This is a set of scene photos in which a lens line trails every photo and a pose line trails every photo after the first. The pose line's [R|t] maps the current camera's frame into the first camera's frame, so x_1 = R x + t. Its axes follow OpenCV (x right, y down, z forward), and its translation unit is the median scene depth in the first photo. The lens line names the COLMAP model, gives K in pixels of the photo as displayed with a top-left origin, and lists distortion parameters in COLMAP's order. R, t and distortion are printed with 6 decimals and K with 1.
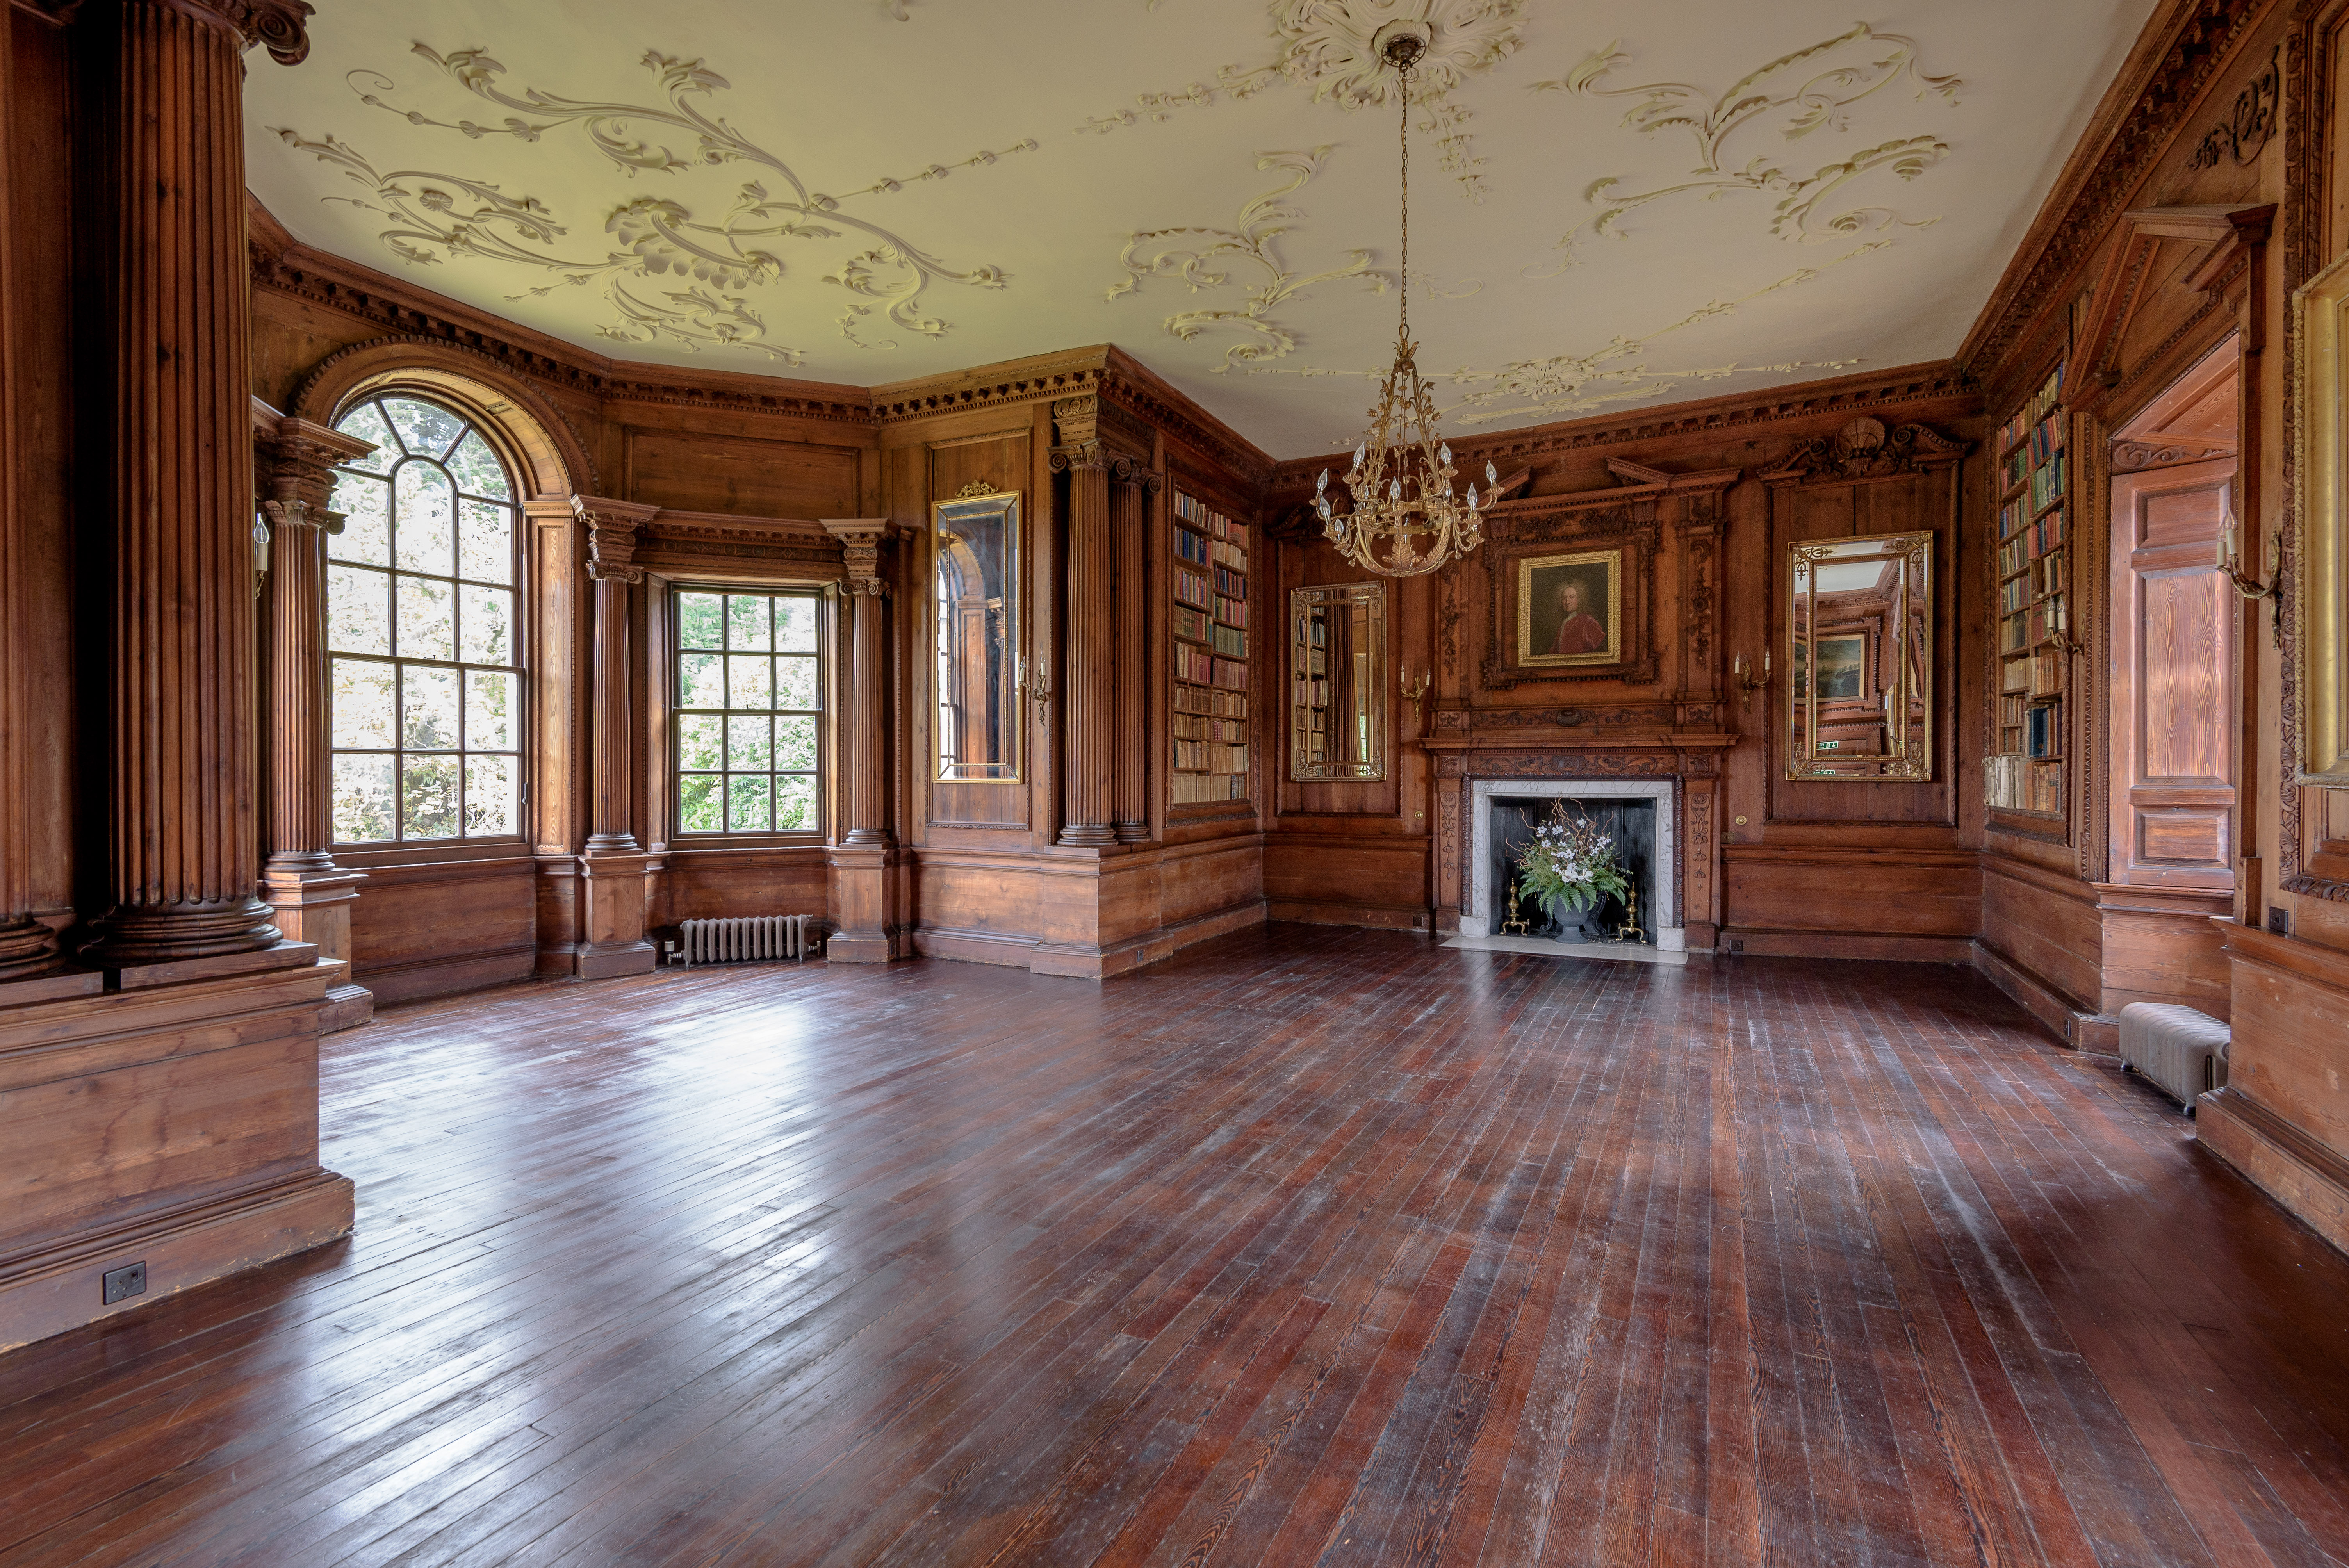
lens RADIAL K [[1067.3, 0, 1167.1], [0, 1067.3, 771.9], [0, 0, 1]] dist [0.028379, -0.004996]
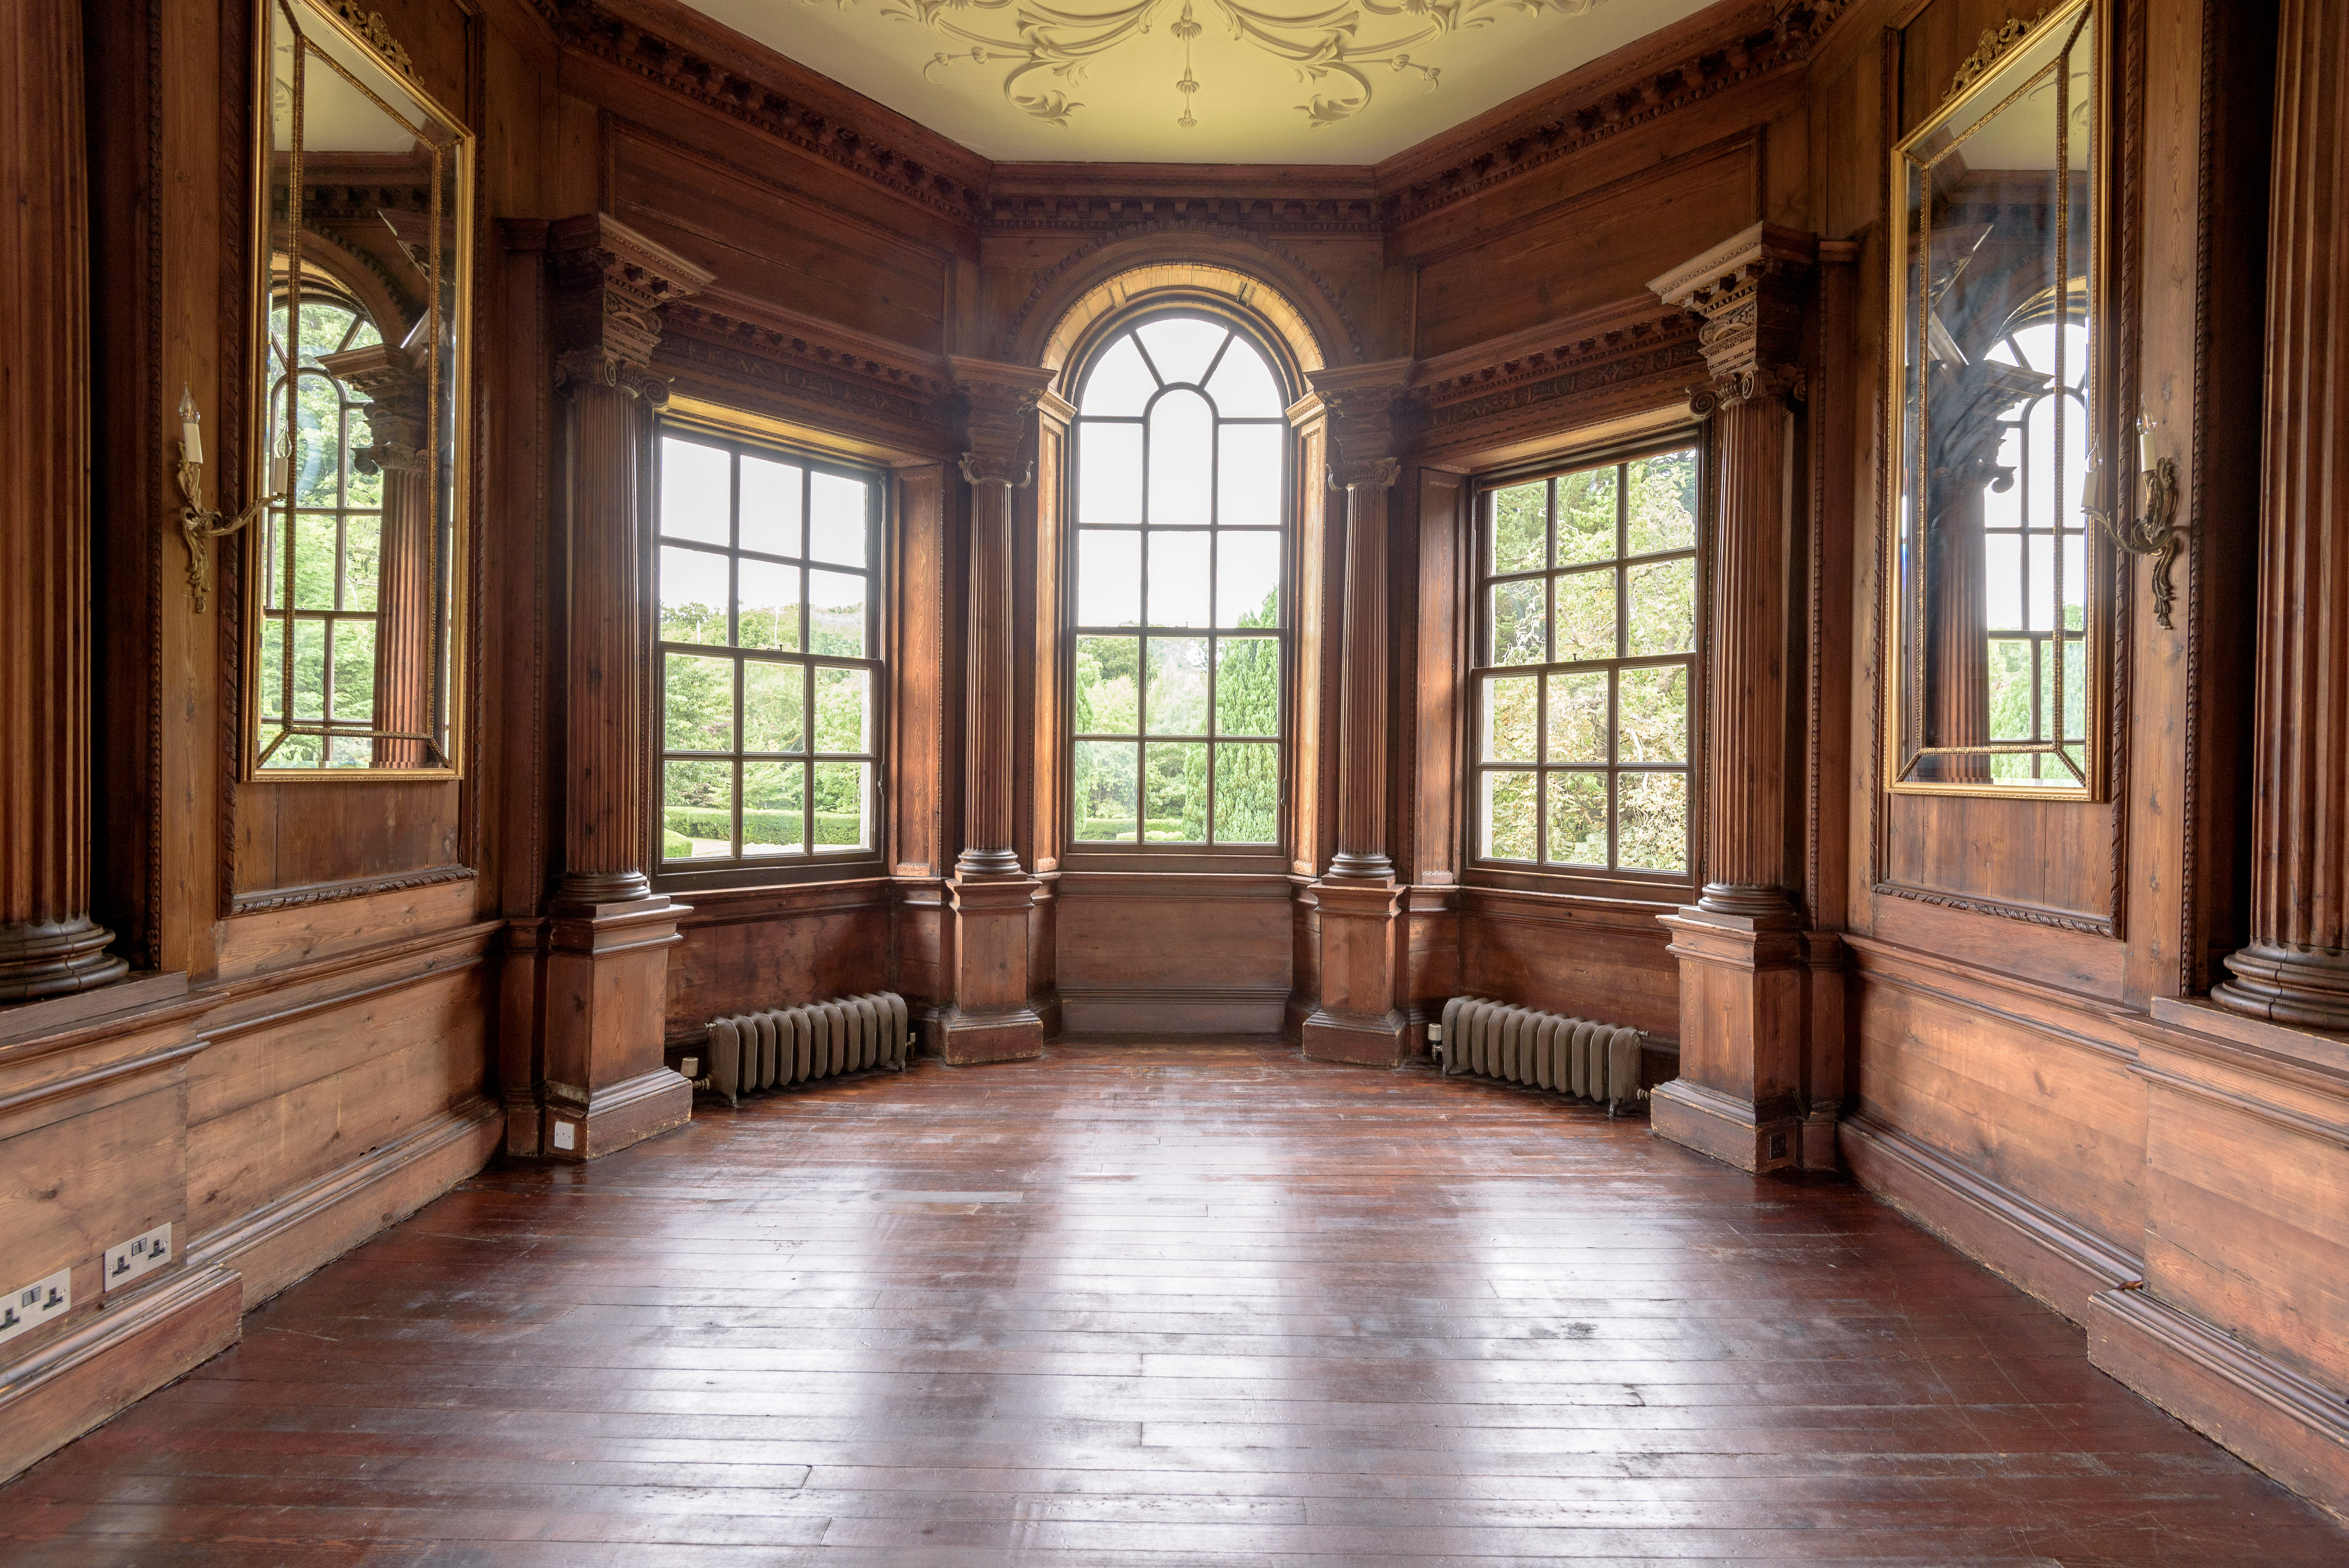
lens RADIAL K [[1067.2, 0, 1177.5], [0, 1067.2, 762.9], [0, 0, 1]] dist [0.028379, -0.004996]
pose [[0.464261, 0.001799, -0.885697, 0.040862], [-0.011633, 0.999924, -0.004066, 0.003944], [0.885622, 0.012191, 0.464247, 0.605021]]
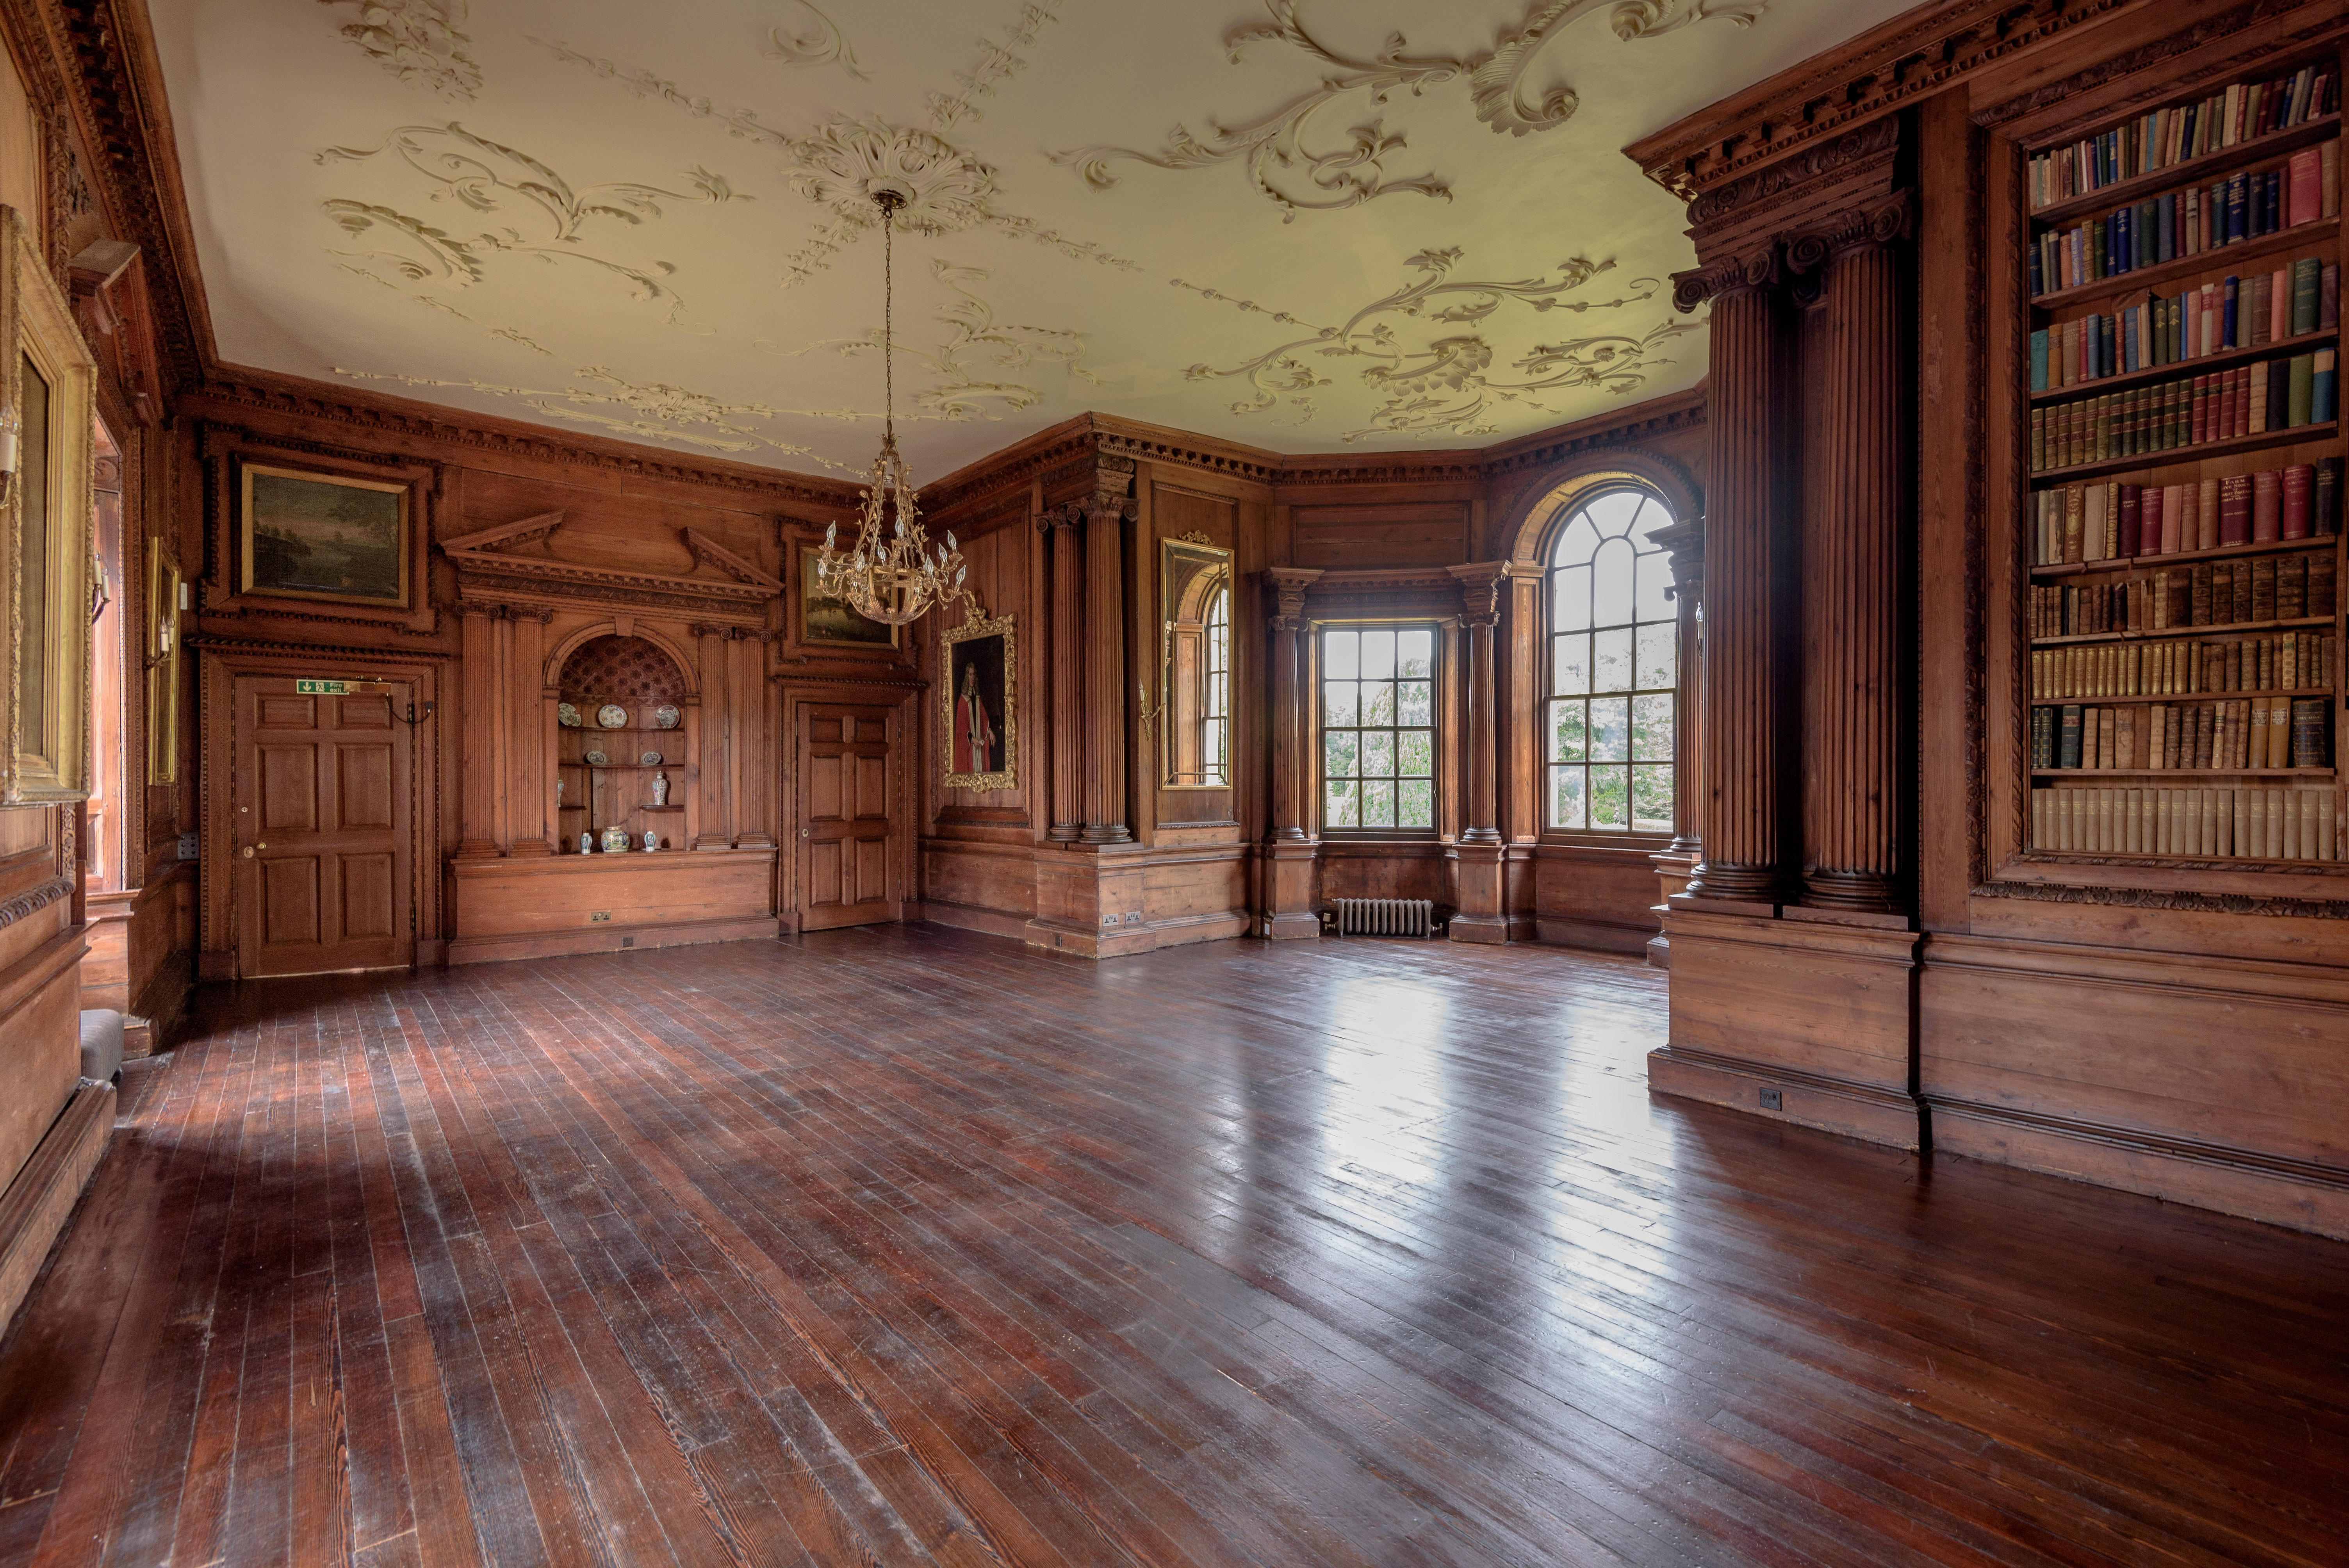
lens RADIAL K [[1067.3, 0, 1189.0], [0, 1067.3, 784.5], [0, 0, 1]] dist [0.028379, -0.004996]
pose [[-0.399054, 0.006830, -0.916902, 0.685770], [0.000552, 0.999974, 0.007209, -0.002143], [0.916927, 0.002371, -0.399048, 1.023756]]
